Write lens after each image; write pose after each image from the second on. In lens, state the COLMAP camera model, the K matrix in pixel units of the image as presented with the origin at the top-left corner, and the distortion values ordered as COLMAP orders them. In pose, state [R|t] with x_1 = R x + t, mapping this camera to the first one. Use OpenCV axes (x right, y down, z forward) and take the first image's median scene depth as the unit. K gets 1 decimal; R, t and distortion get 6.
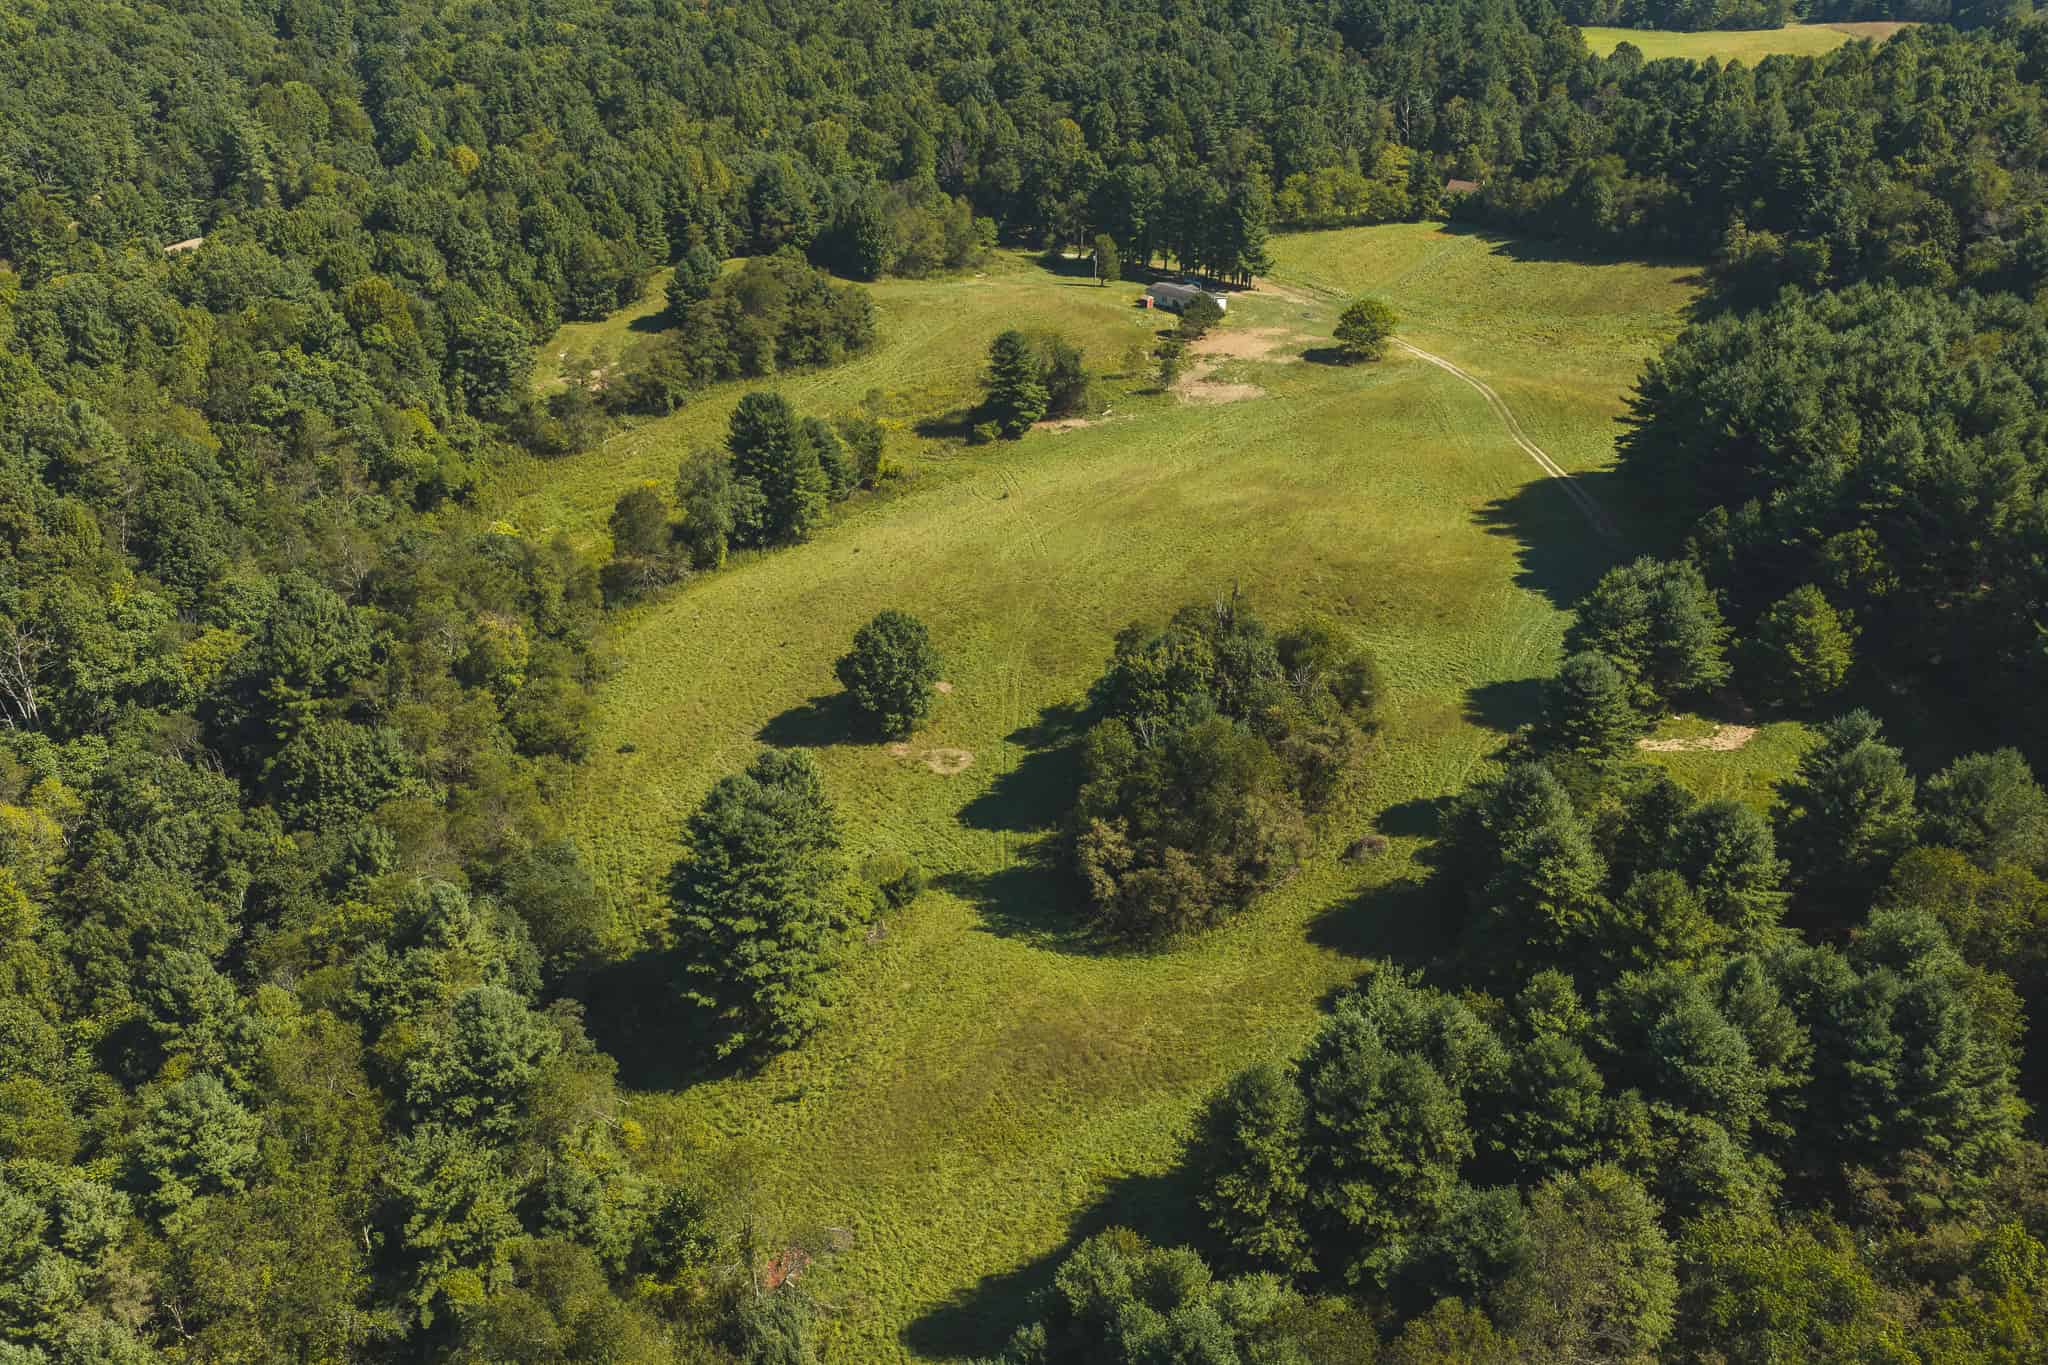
lens RADIAL K [[1690.8, 0, 1032.0], [0, 1690.8, 688.9], [0, 0, 1]] dist [0.000066, 0.005390]
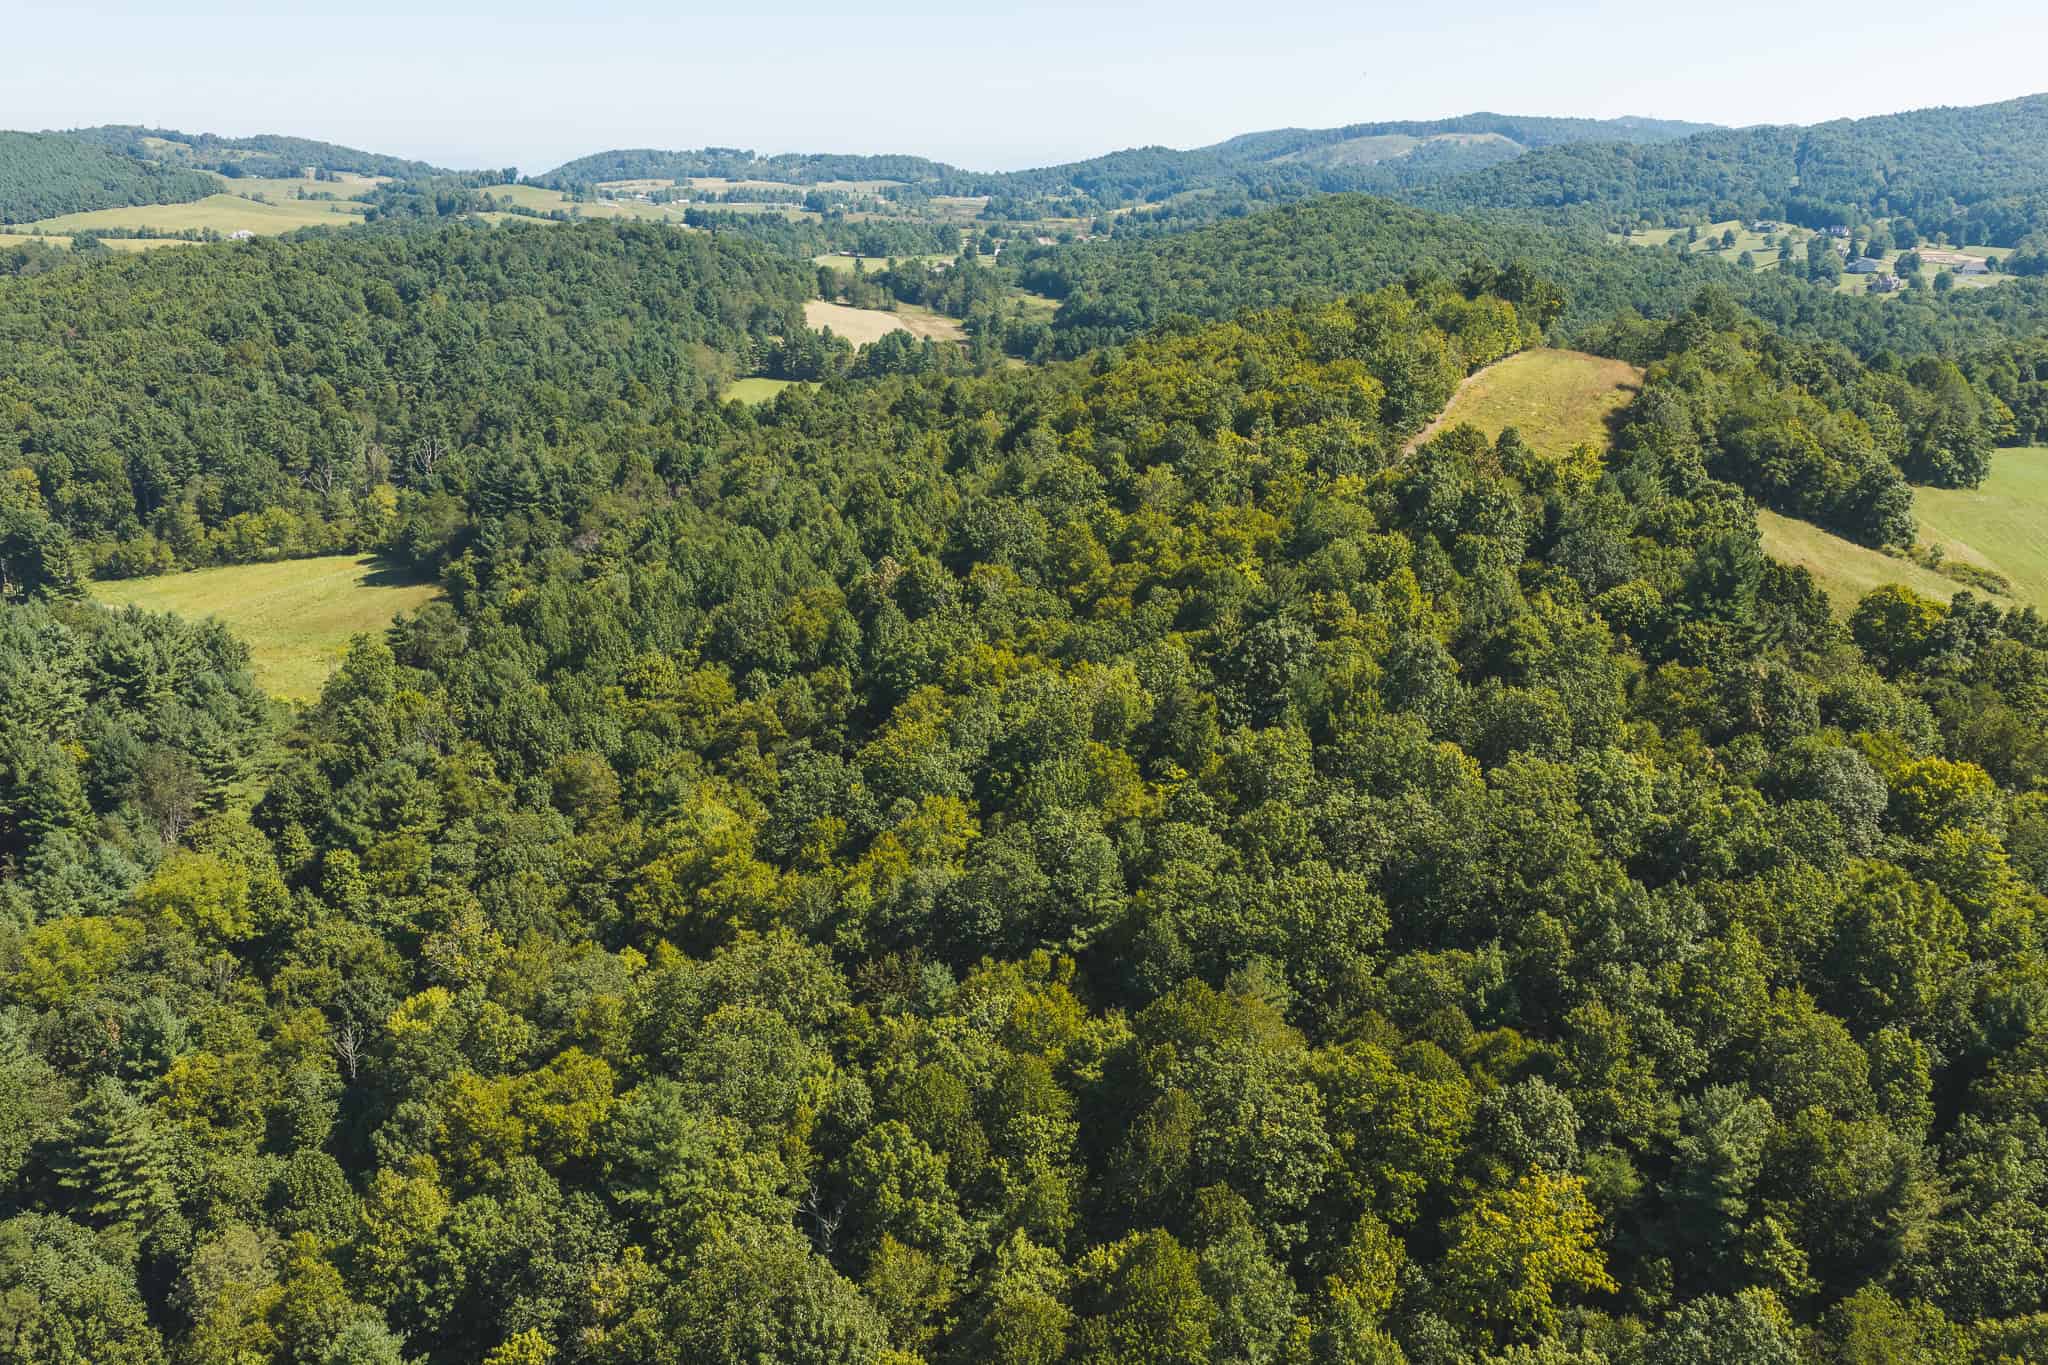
lens RADIAL K [[1689.9, 0, 1031.9], [0, 1689.9, 691.5], [0, 0, 1]] dist [0.014802, -0.020251]
pose [[0.992094, -0.031106, 0.121578, 0.708821], [0.053726, 0.980800, -0.187471, 0.051840], [-0.113412, 0.192521, 0.974717, -0.128863]]
